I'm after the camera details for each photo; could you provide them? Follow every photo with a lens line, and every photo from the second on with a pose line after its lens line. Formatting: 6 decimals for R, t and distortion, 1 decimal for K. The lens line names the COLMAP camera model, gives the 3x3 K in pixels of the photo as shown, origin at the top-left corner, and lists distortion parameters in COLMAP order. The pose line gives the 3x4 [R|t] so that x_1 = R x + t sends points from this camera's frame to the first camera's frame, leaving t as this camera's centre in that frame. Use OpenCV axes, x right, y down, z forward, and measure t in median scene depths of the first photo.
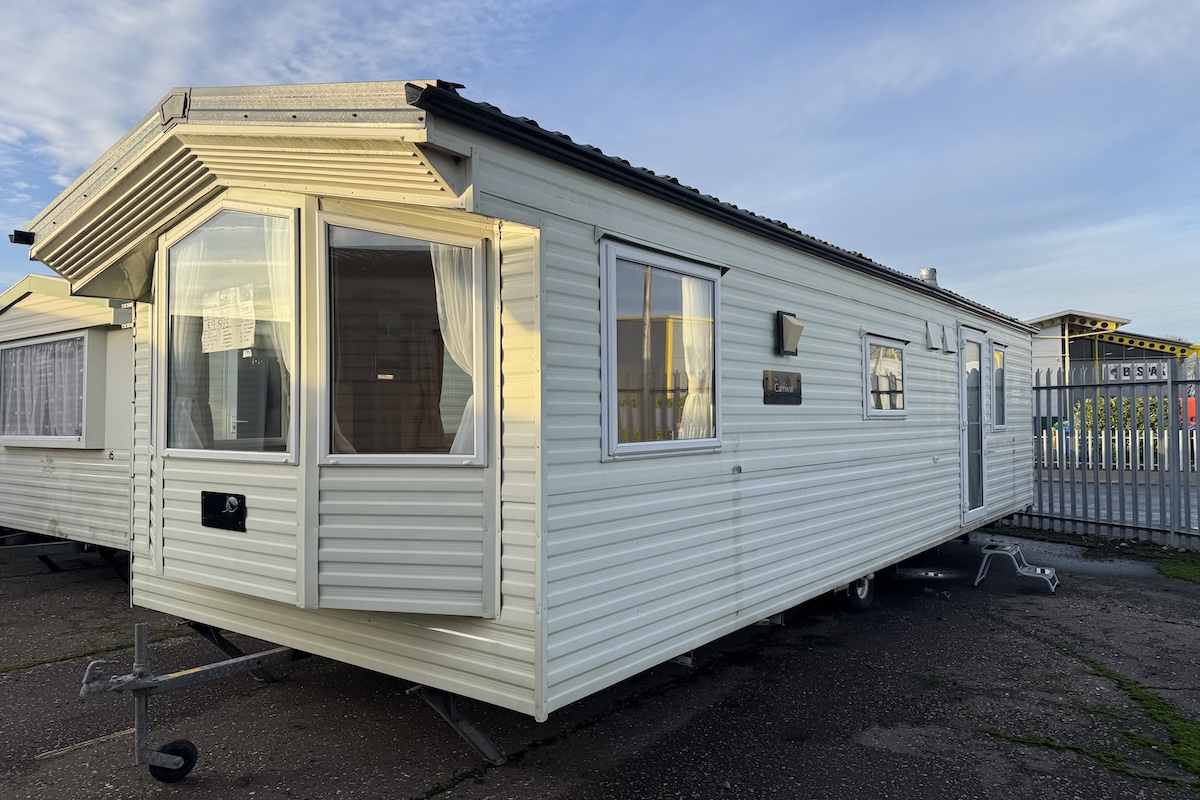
lens RADIAL K [[830.4, 0, 634.2], [0, 830.4, 399.0], [0, 0, 1]] dist [0.043044, -0.052405]
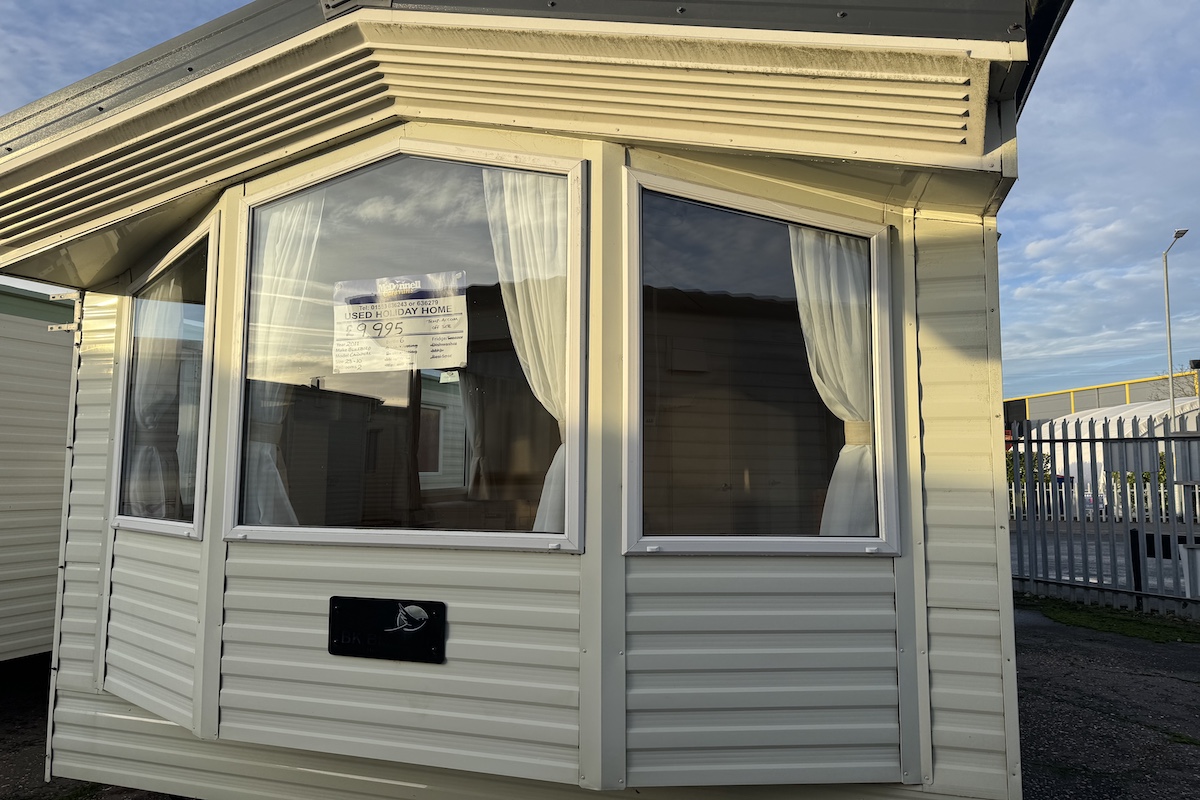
lens RADIAL K [[830.4, 0, 599.9], [0, 830.4, 395.7], [0, 0, 1]] dist [0.043044, -0.052405]
pose [[0.949806, 0.041769, 0.310039, -0.545498], [-0.018651, 0.996844, -0.077159, 0.007212], [-0.312284, 0.067504, 0.947588, 0.360618]]
